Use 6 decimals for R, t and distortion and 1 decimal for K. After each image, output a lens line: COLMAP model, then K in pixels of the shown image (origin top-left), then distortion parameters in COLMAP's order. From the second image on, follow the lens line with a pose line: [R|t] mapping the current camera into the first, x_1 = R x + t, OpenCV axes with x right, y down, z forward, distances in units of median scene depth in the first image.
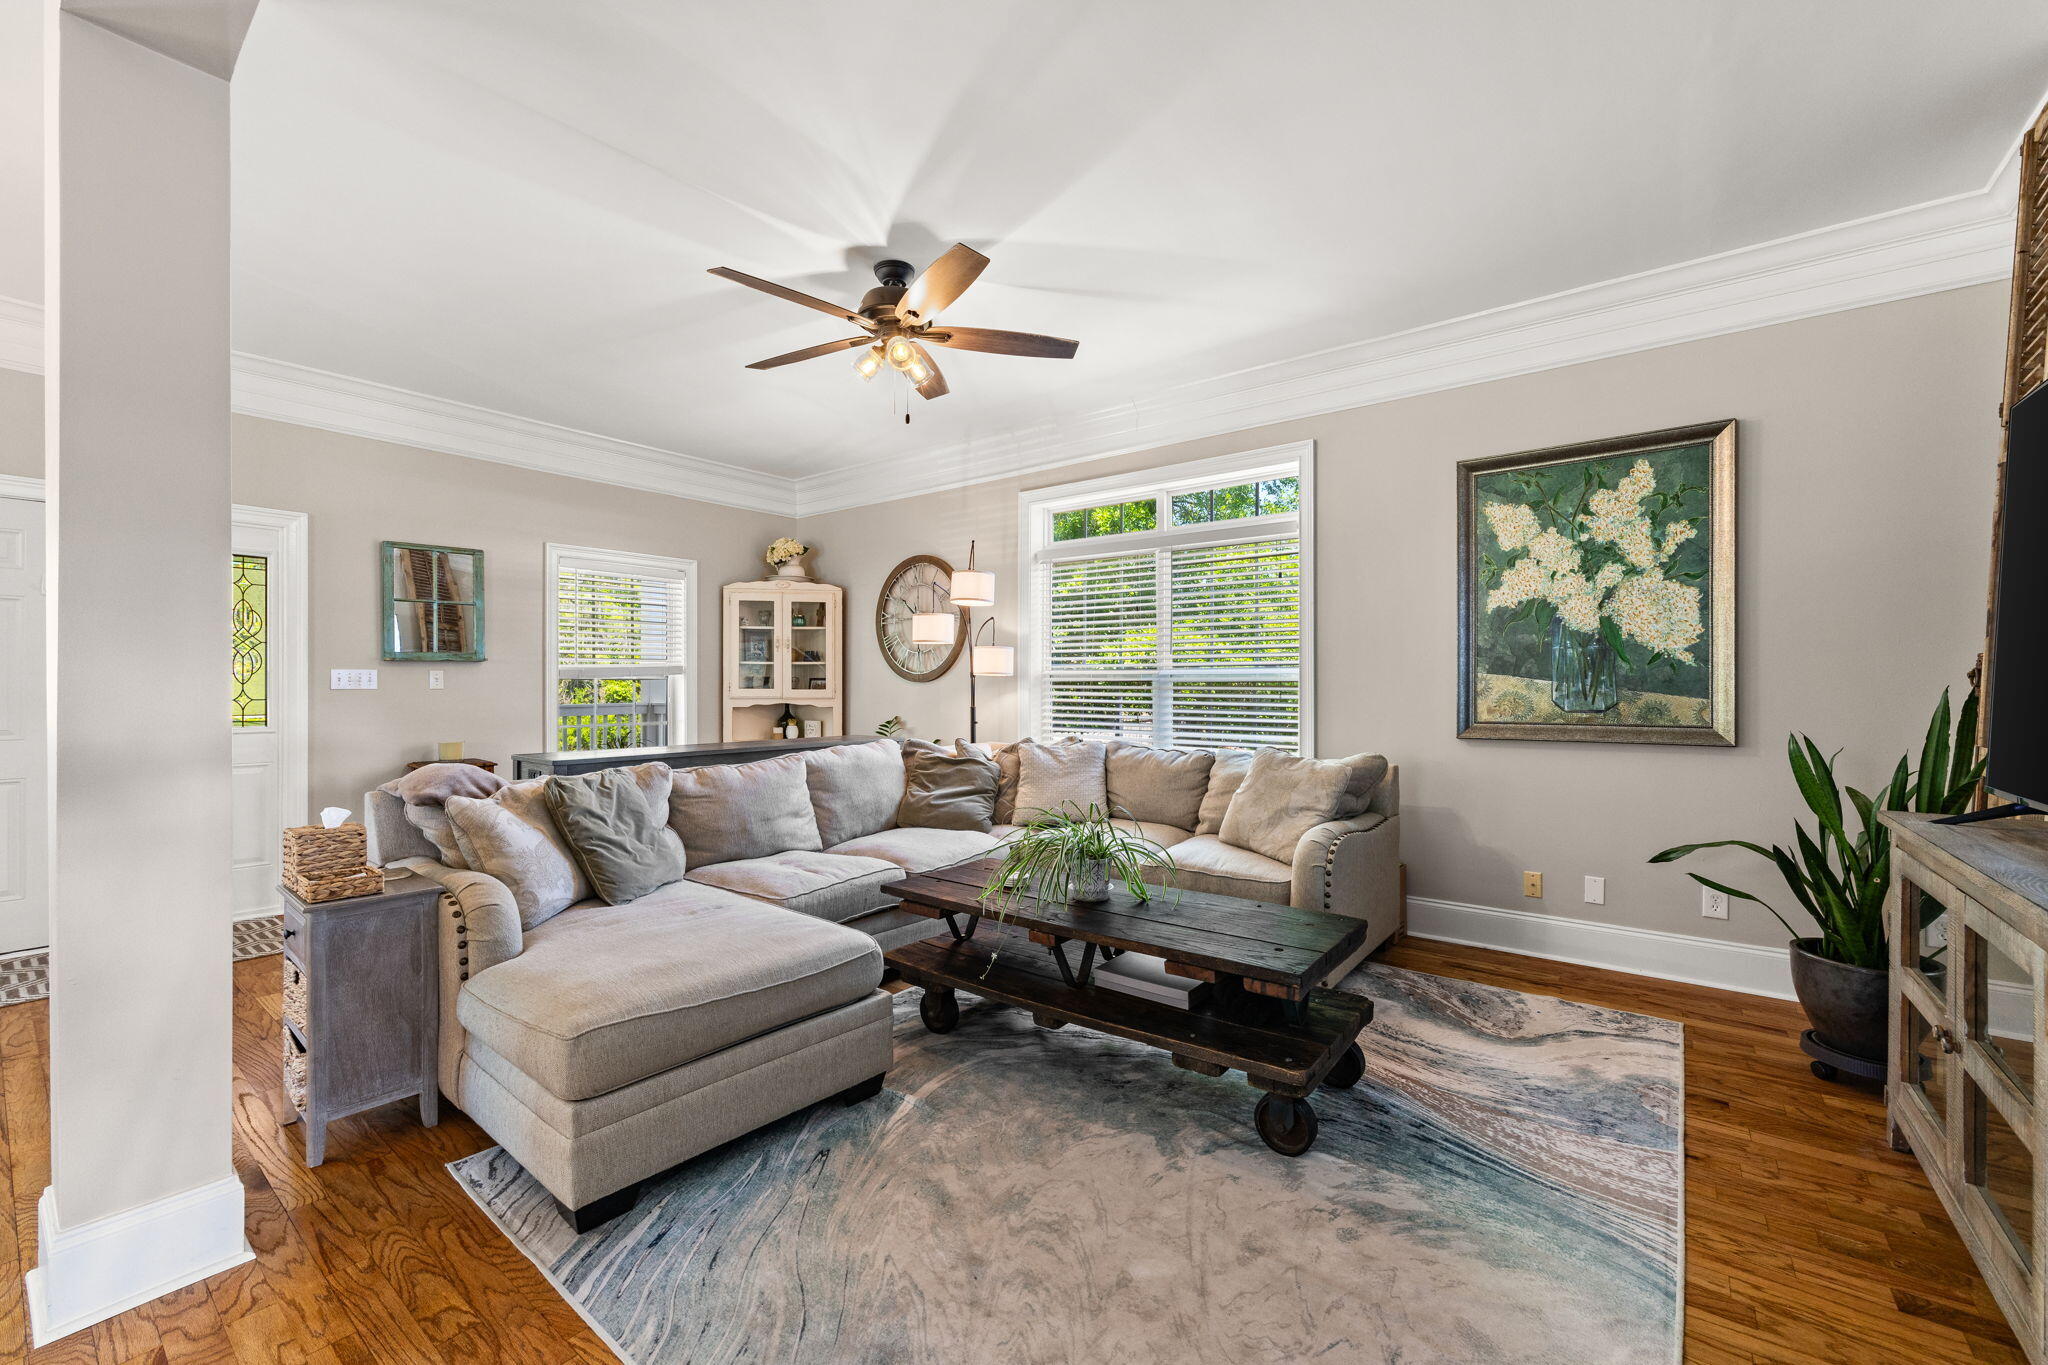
lens RADIAL K [[816.9, 0, 1042.7], [0, 816.9, 683.8], [0, 0, 1]] dist [-0.000863, 0.000072]
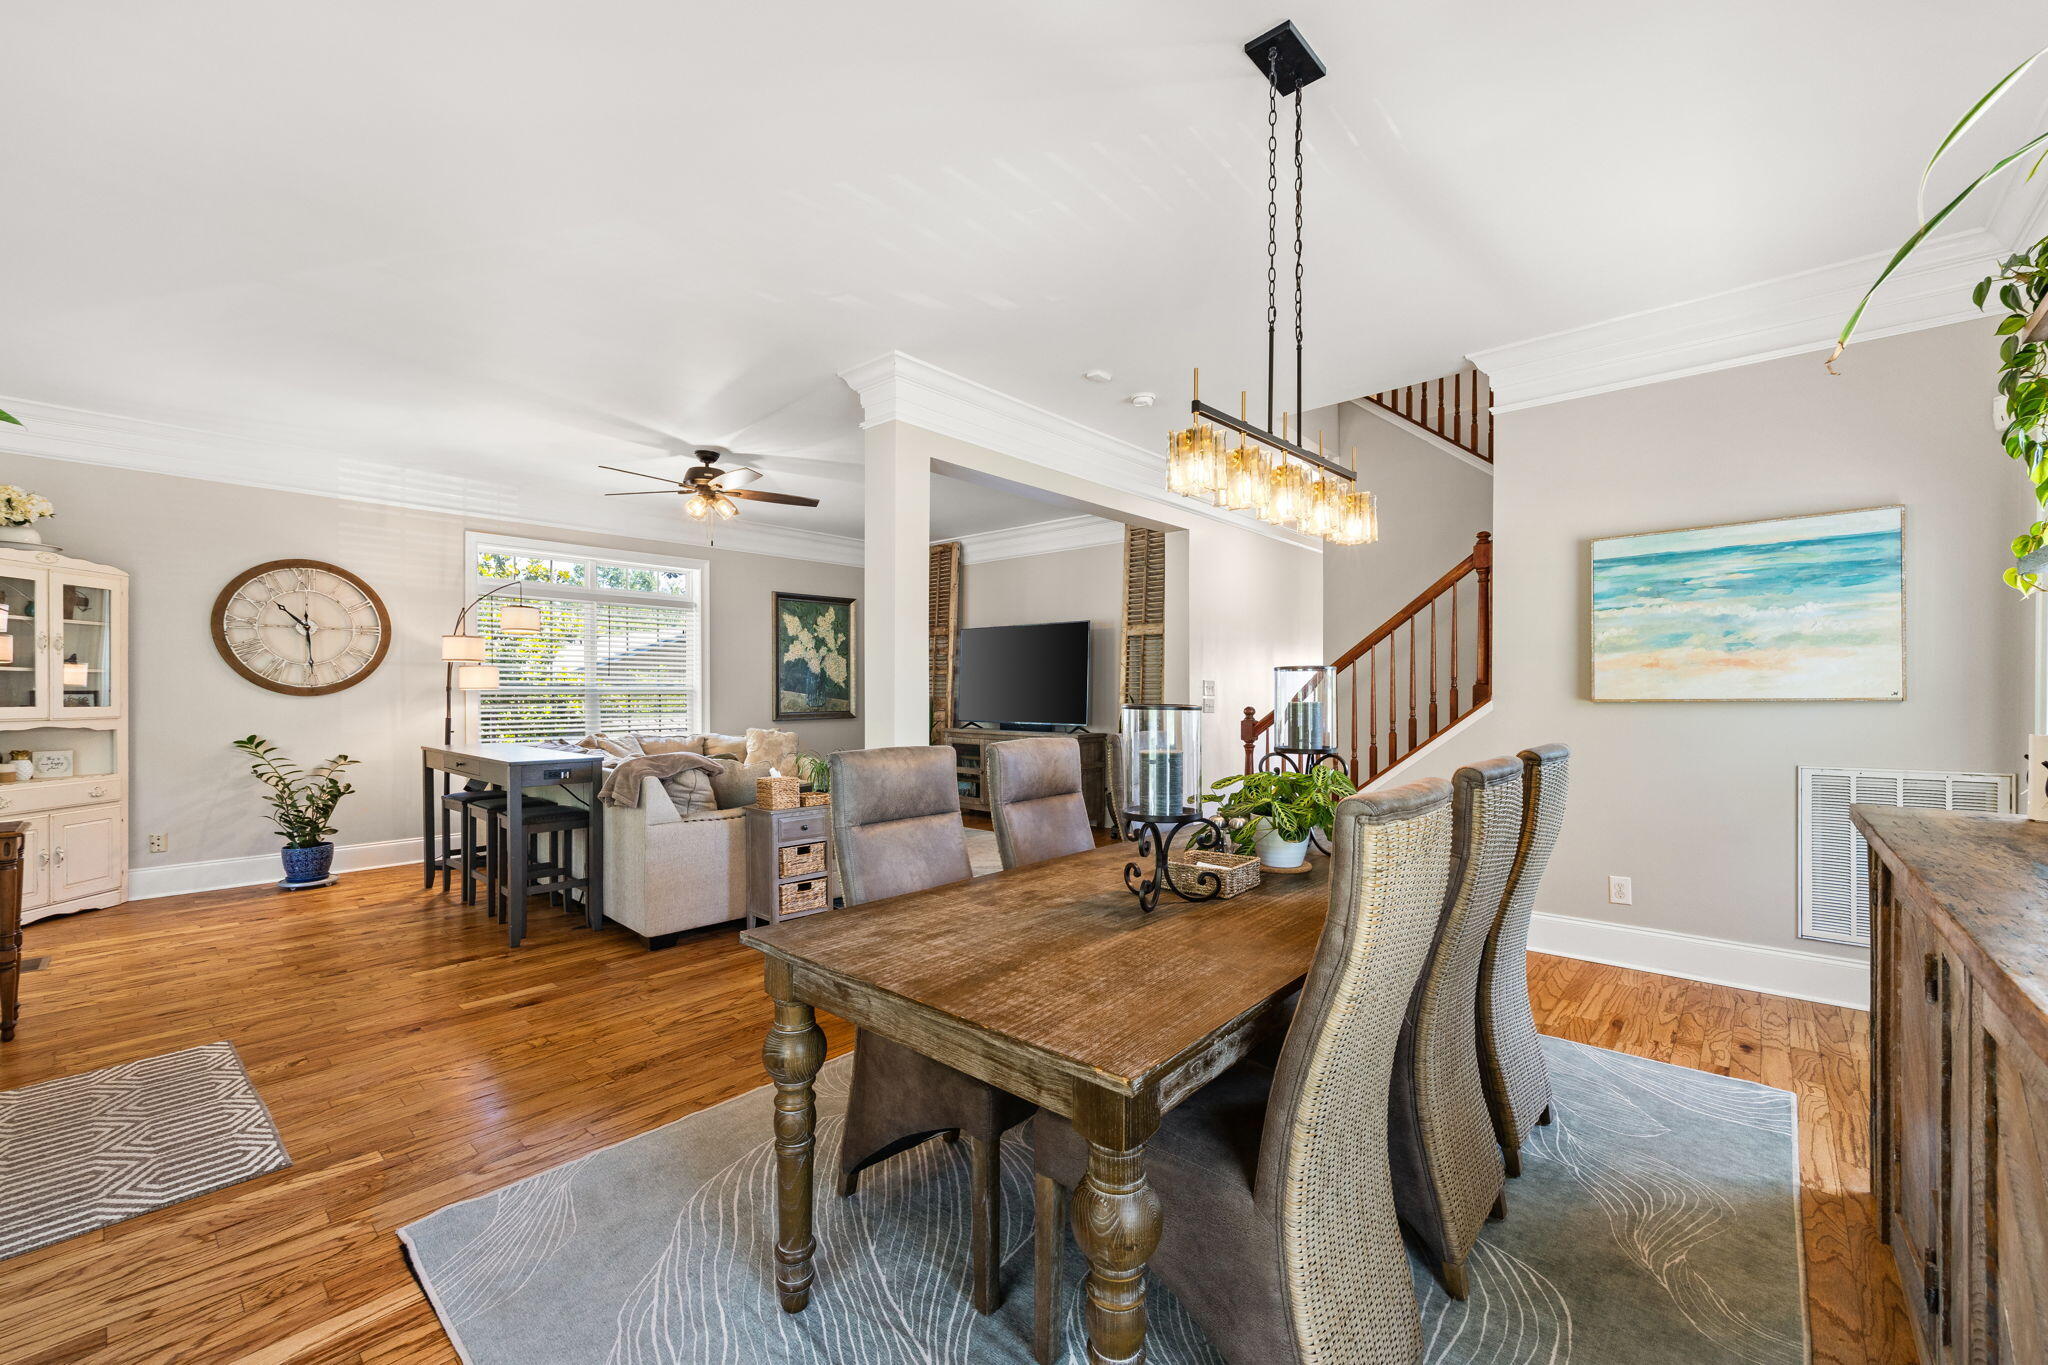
lens RADIAL K [[816.9, 0, 1025.6], [0, 816.9, 692.1], [0, 0, 1]] dist [-0.000863, 0.000072]
pose [[0.074913, -0.004417, 0.997180, -1.692397], [-0.000748, 0.999990, 0.004485, -0.020637], [-0.997190, -0.001082, 0.074909, 0.202243]]
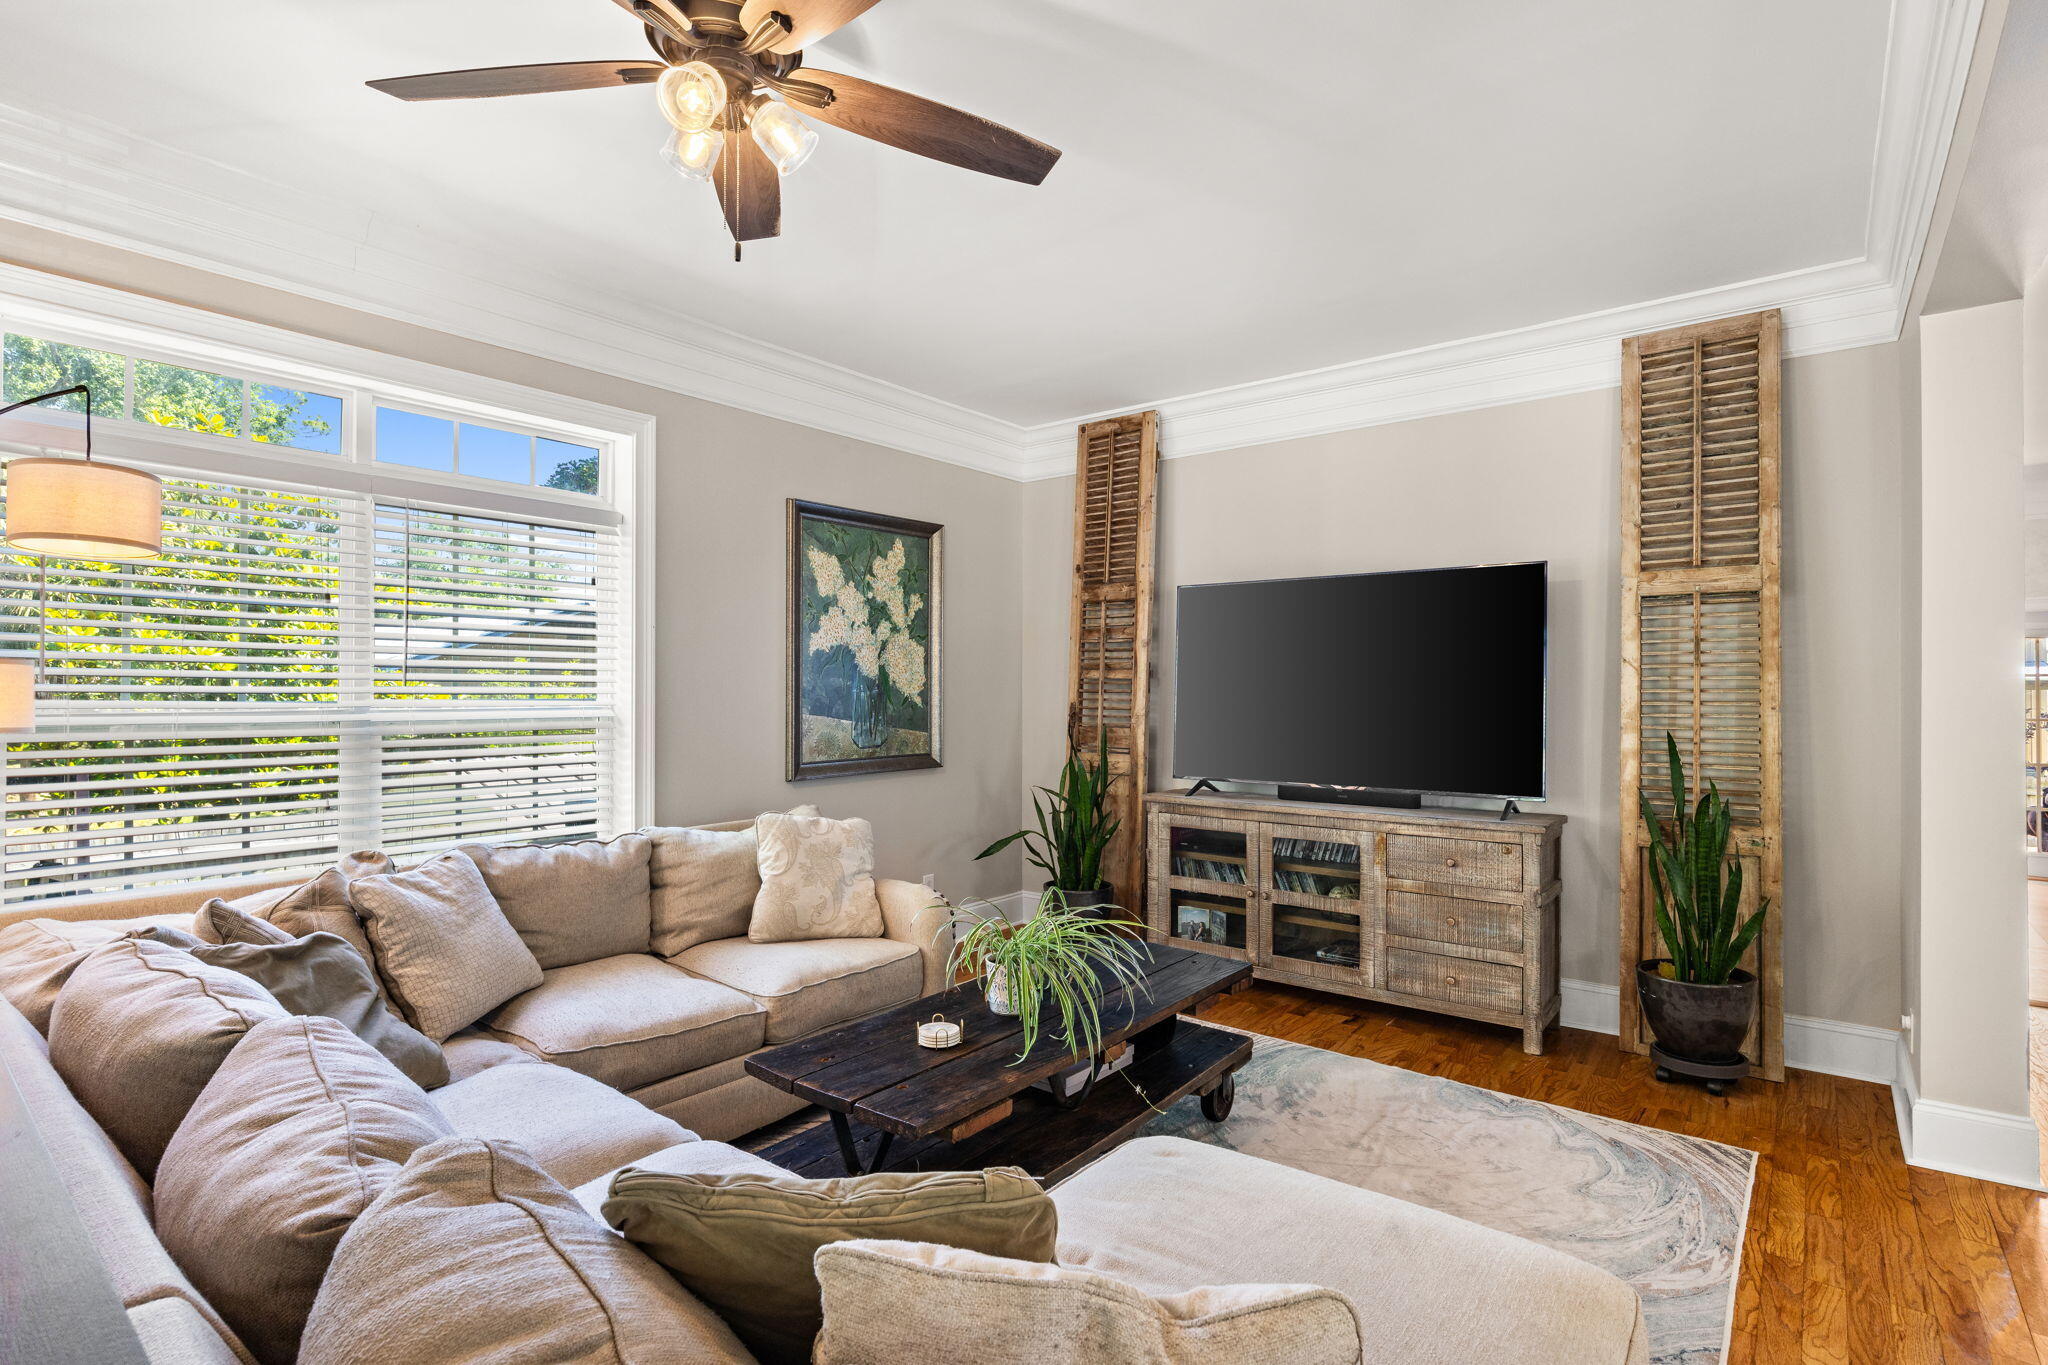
lens RADIAL K [[989.9, 0, 1030.3], [0, 989.9, 685.9], [0, 0, 1]] dist [-0.001440, -0.000772]
pose [[0.026438, 0.002157, 0.999648, -0.721538], [-0.003510, 0.999992, -0.002065, -0.049623], [-0.999644, -0.003455, 0.026445, 0.737159]]
